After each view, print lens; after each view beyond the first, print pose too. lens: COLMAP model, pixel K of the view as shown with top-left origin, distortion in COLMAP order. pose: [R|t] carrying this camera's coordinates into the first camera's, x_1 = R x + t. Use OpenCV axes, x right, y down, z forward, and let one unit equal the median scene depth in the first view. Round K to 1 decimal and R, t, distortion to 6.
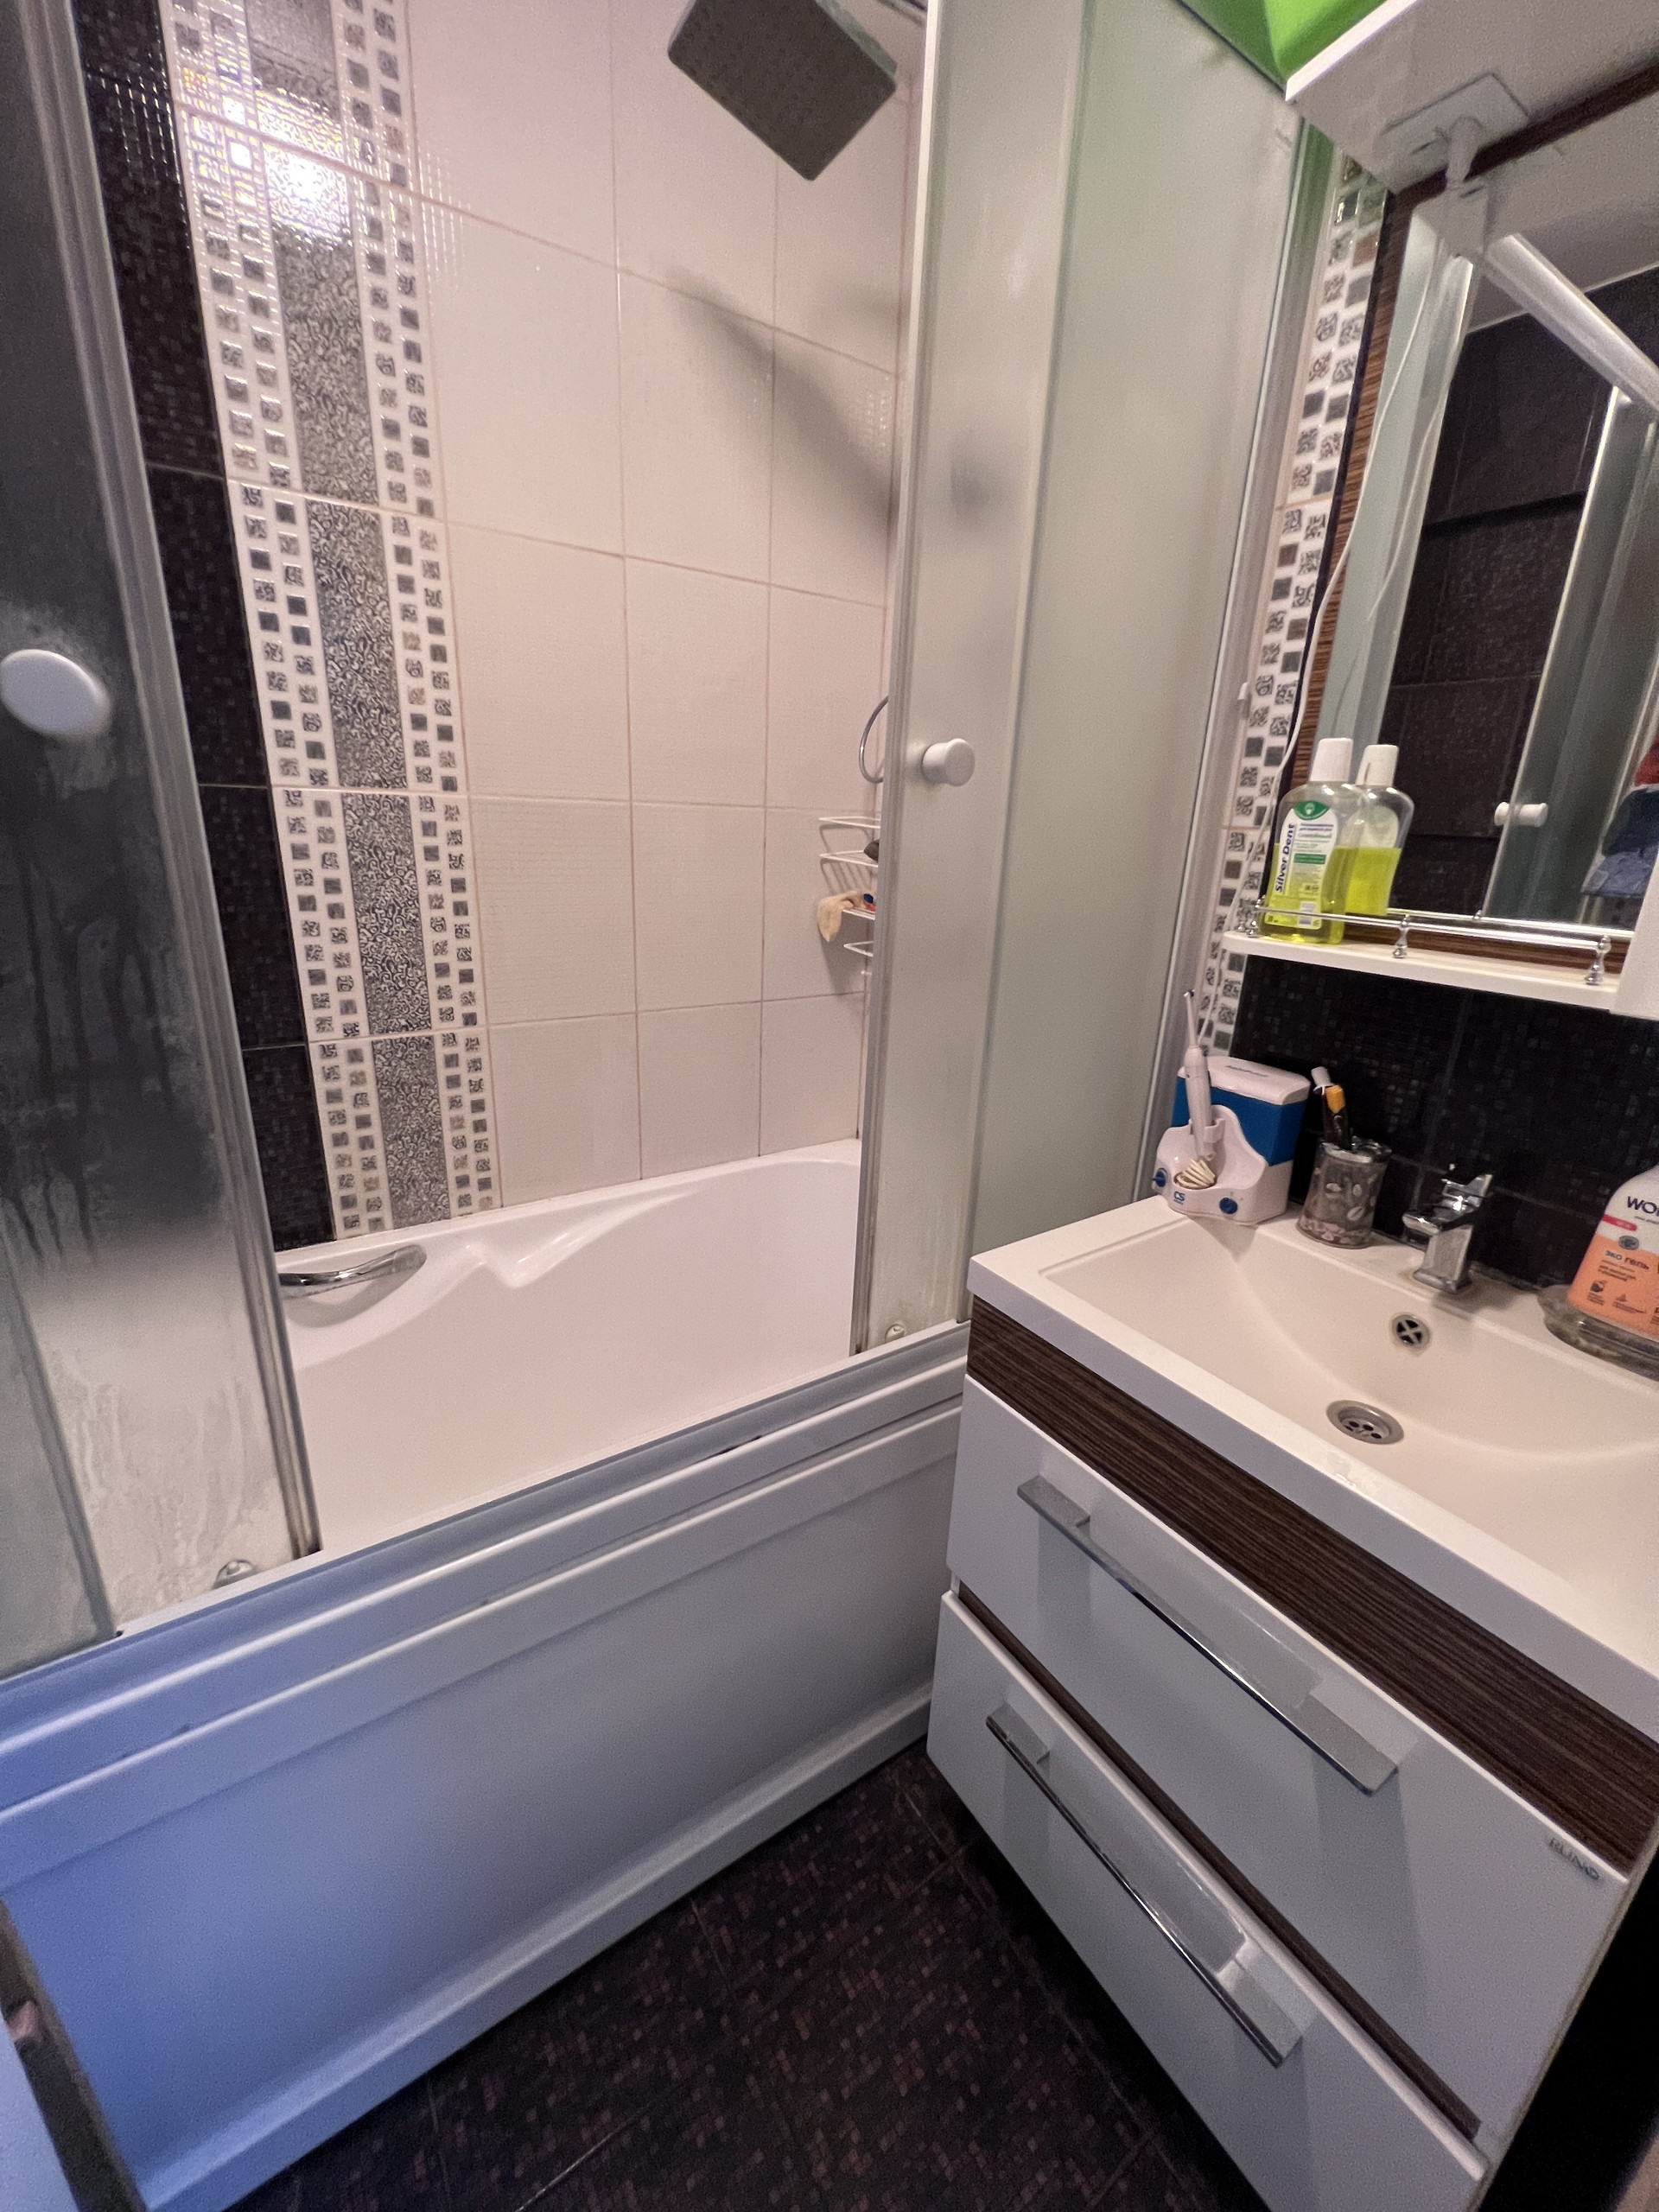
lens RADIAL K [[887.1, 0, 831.9], [0, 887.1, 1100.4], [0, 0, 1]] dist [-0.002445, 0.000026]
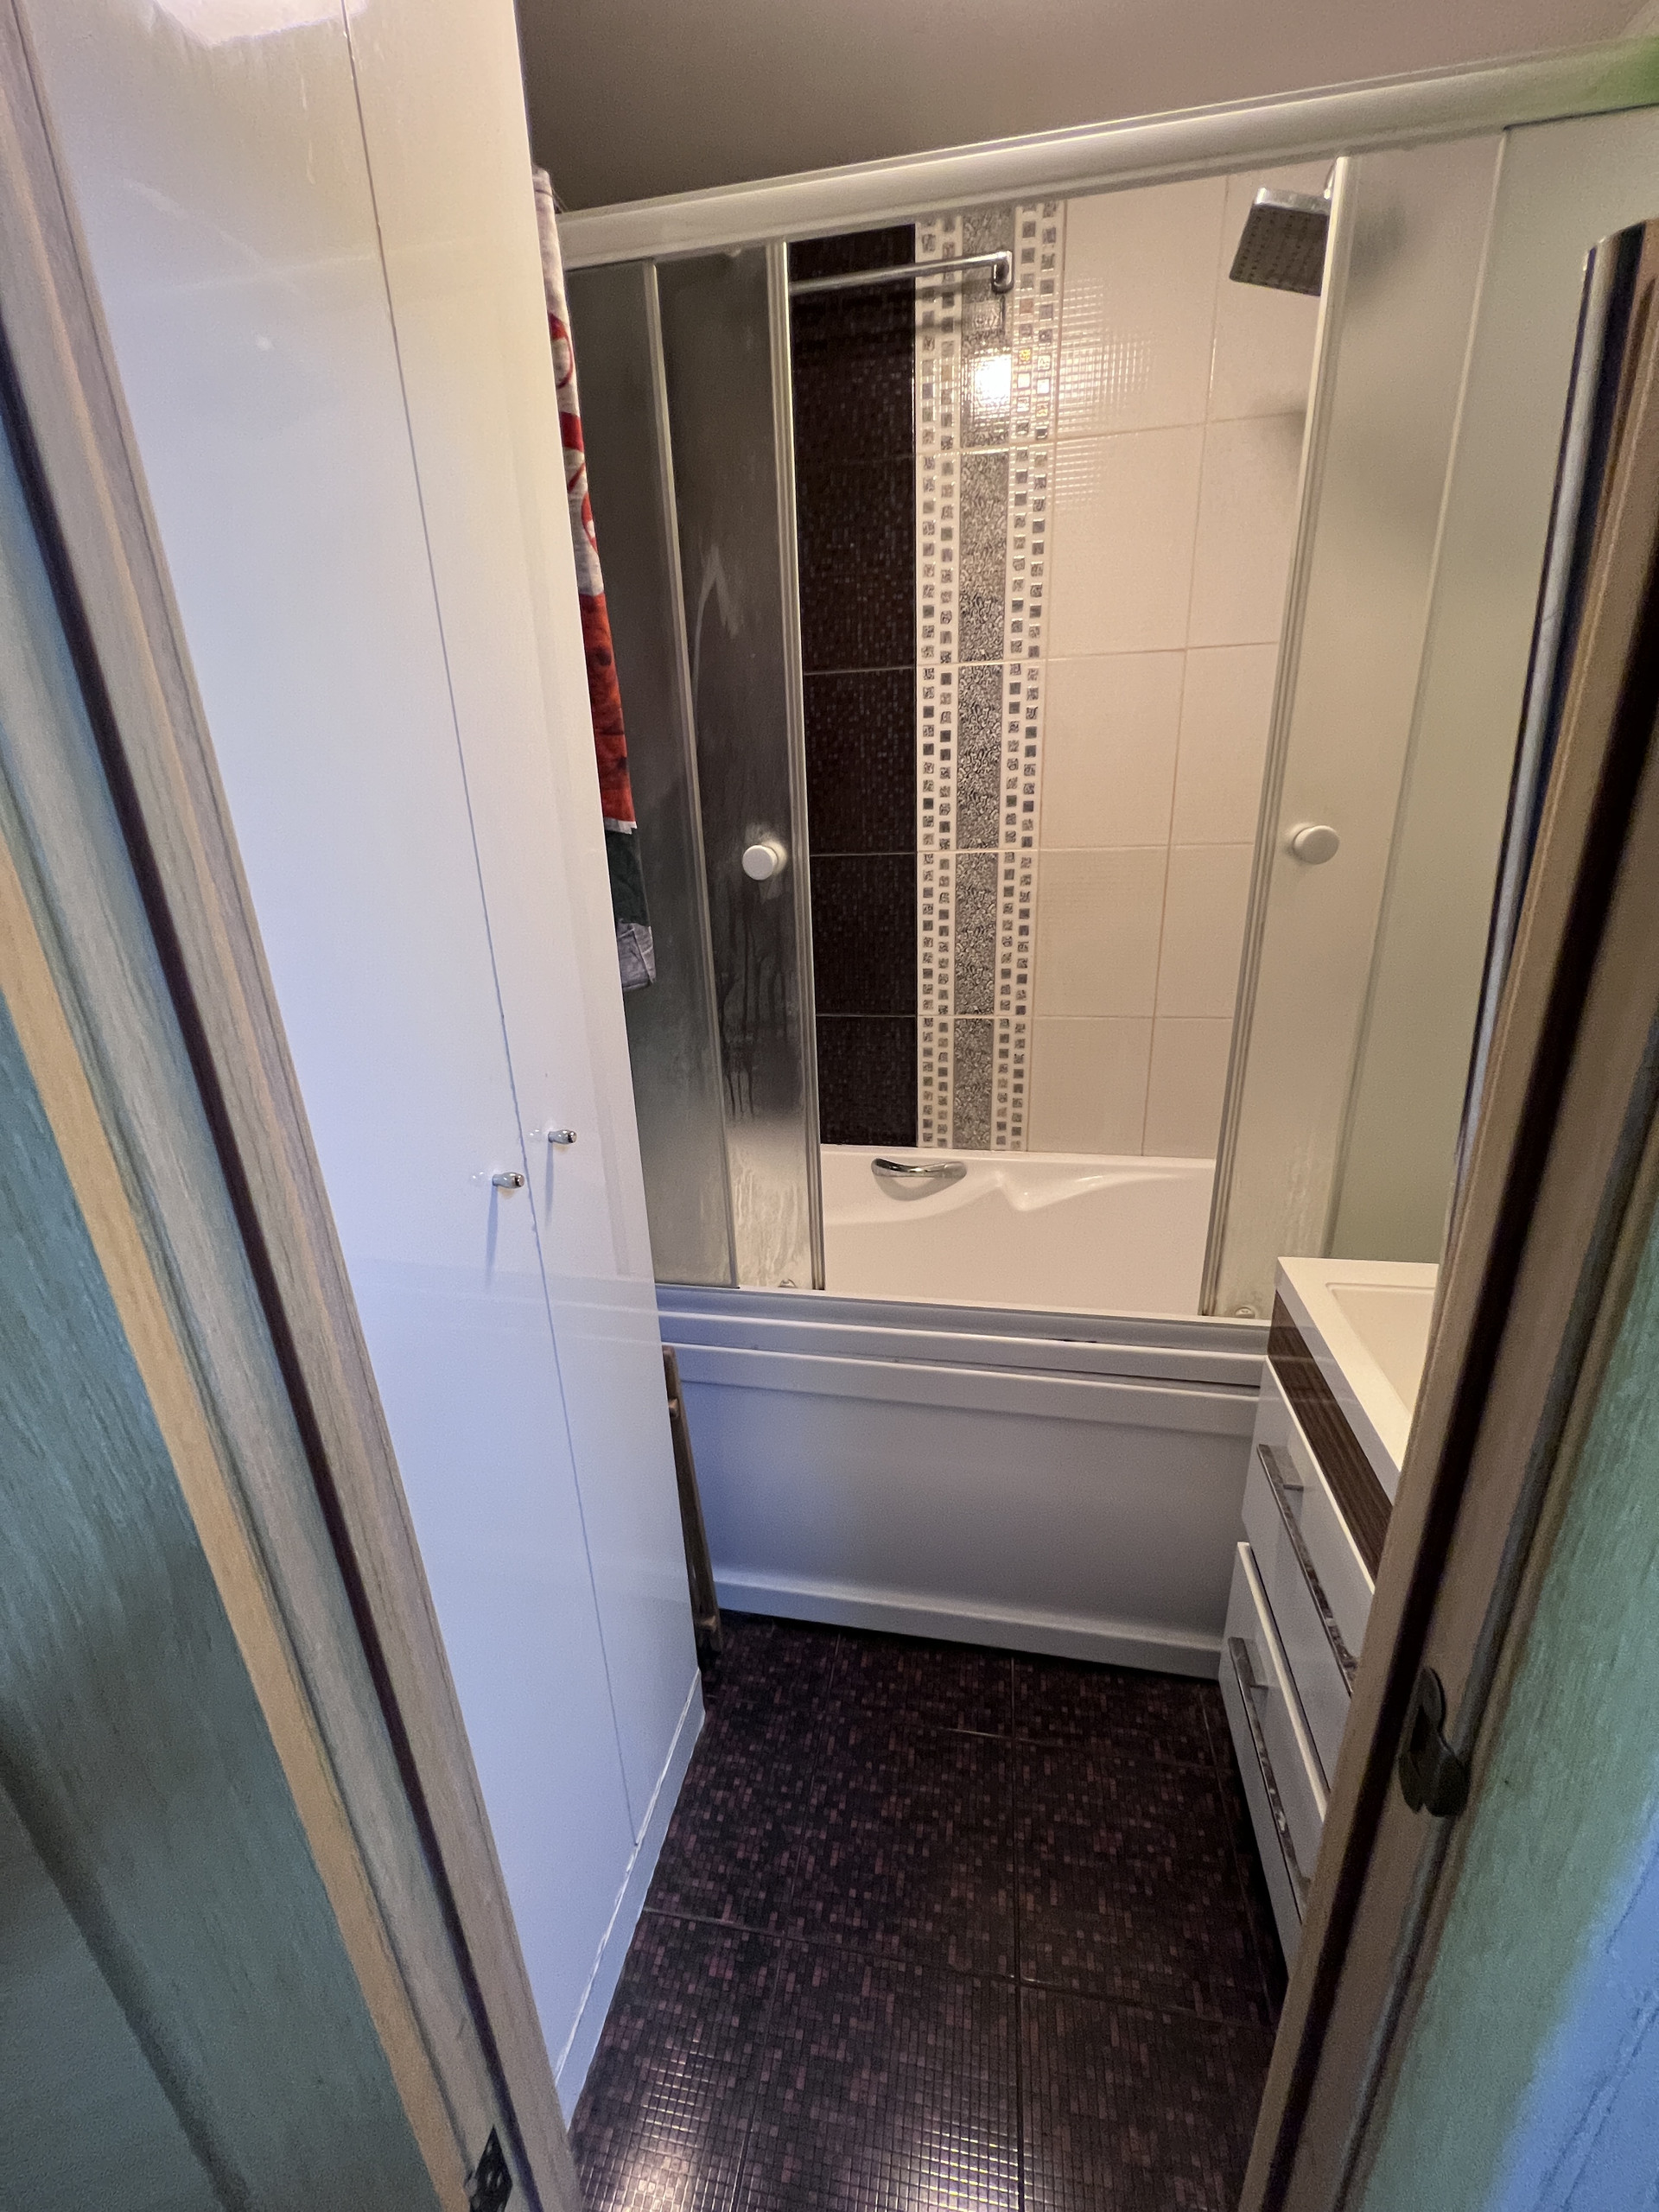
lens RADIAL K [[894.7, 0, 824.9], [0, 894.7, 1101.5], [0, 0, 1]] dist [0.001402, 0.000046]
pose [[0.705200, 0.171465, -0.687962, 0.376766], [-0.154076, 0.984190, 0.087360, -0.028106], [0.692065, 0.044392, 0.720469, -0.214414]]
